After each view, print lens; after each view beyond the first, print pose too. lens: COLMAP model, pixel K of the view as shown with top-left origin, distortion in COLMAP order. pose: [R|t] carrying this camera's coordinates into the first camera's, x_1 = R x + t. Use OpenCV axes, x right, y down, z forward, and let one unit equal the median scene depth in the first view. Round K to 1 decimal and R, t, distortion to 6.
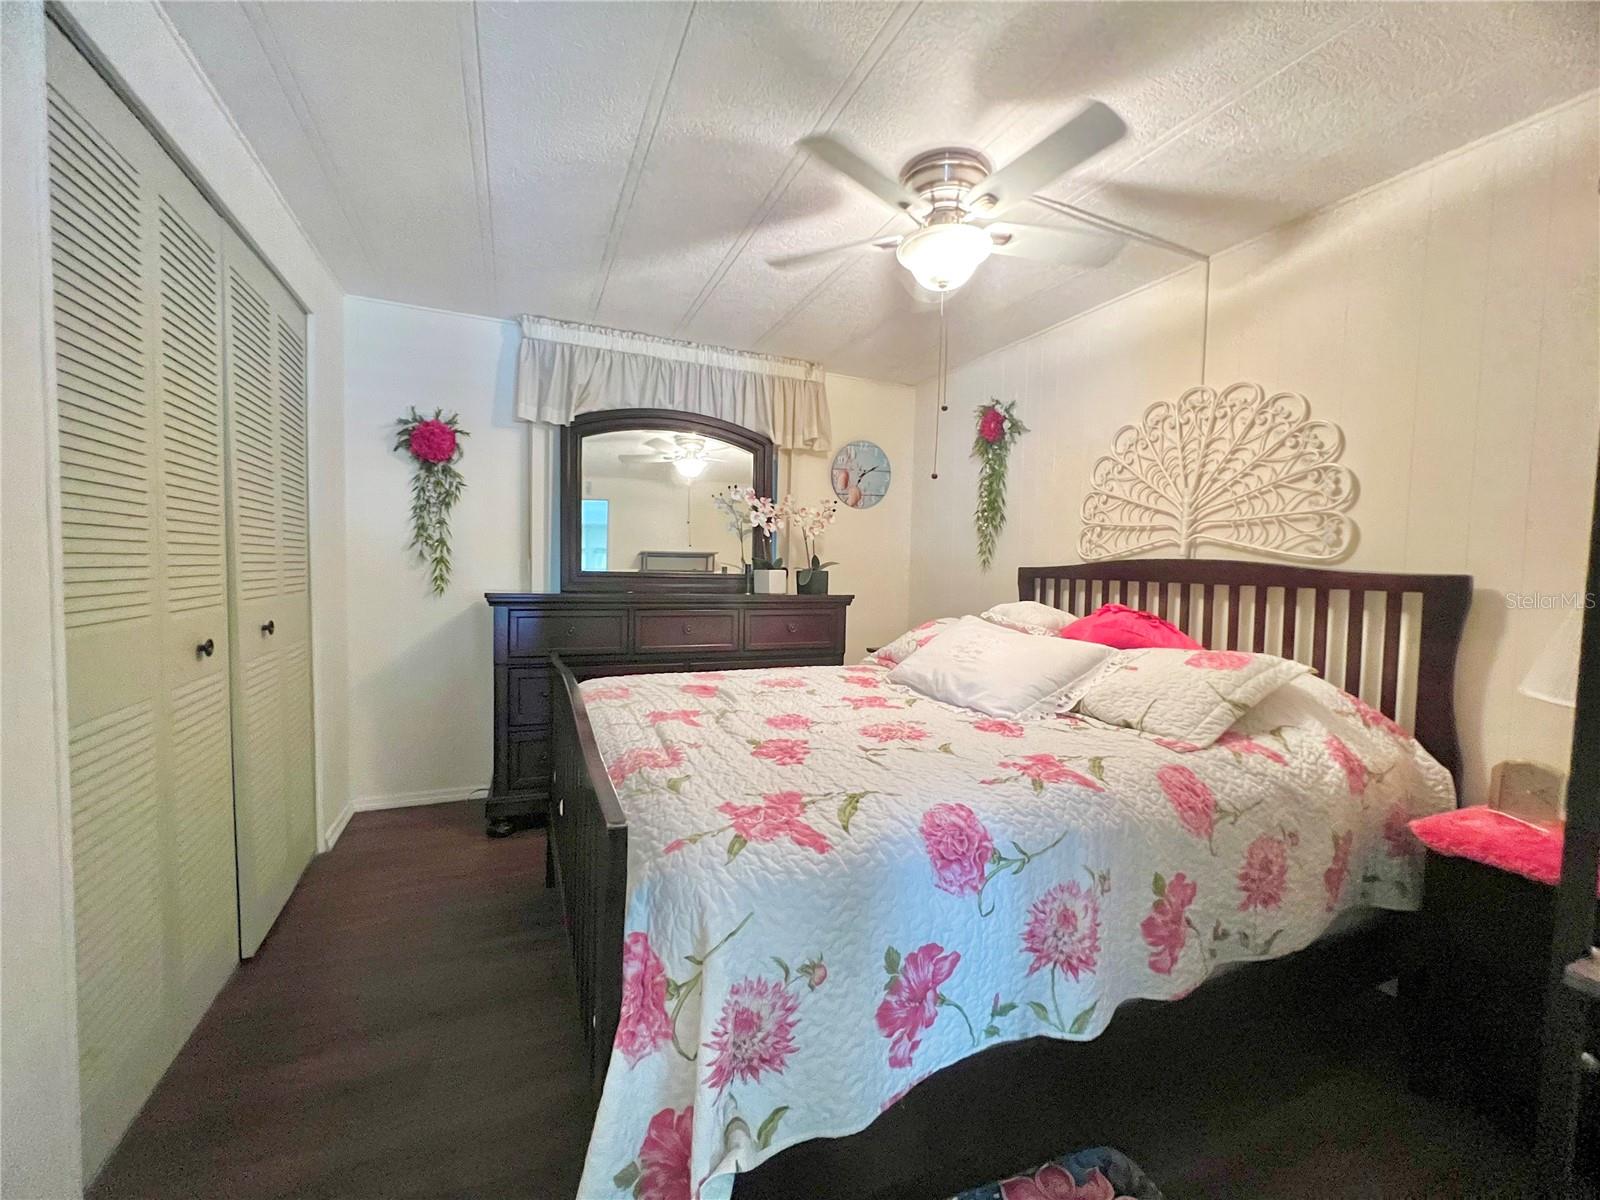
lens RADIAL K [[643.4, 0, 801.1], [0, 643.4, 596.3], [0, 0, 1]] dist [0.004114, 0.000116]
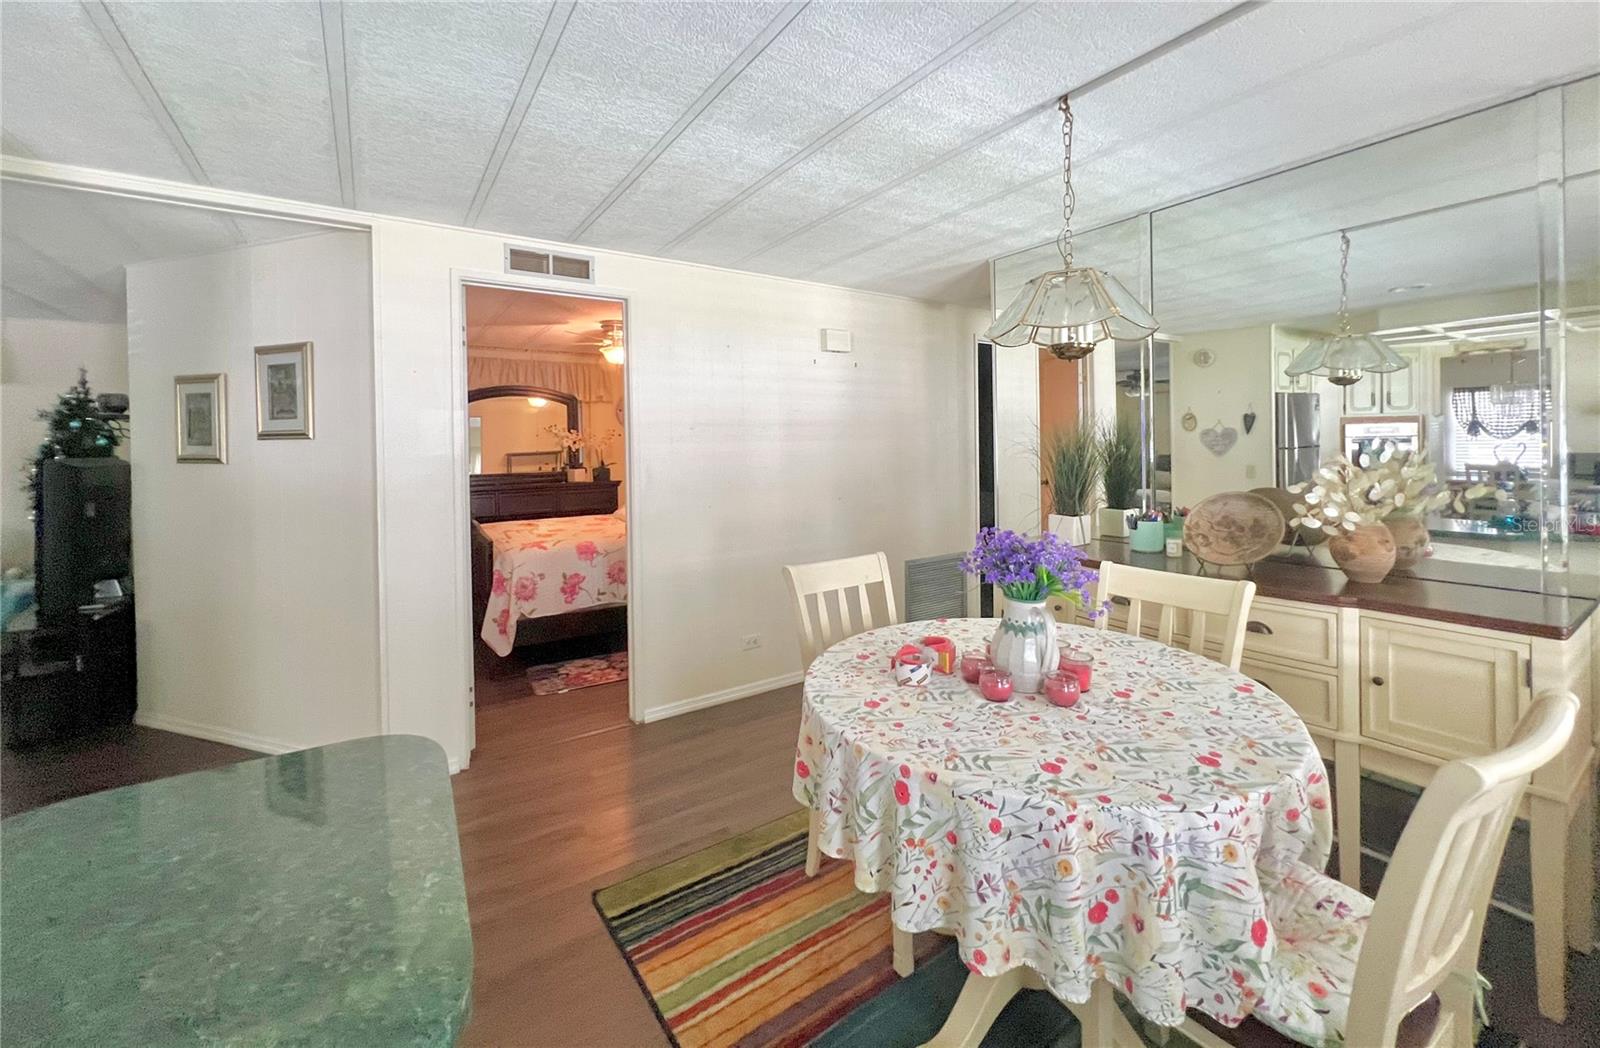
lens RADIAL K [[632.4, 0, 786.8], [0, 632.4, 455.7], [0, 0, 1]] dist [0.000585, 0.000064]
pose [[0.986734, -0.043048, 0.156534, 0.274589], [0.047286, 0.998606, -0.023447, -0.008078], [-0.155306, 0.030538, 0.987394, -0.931441]]
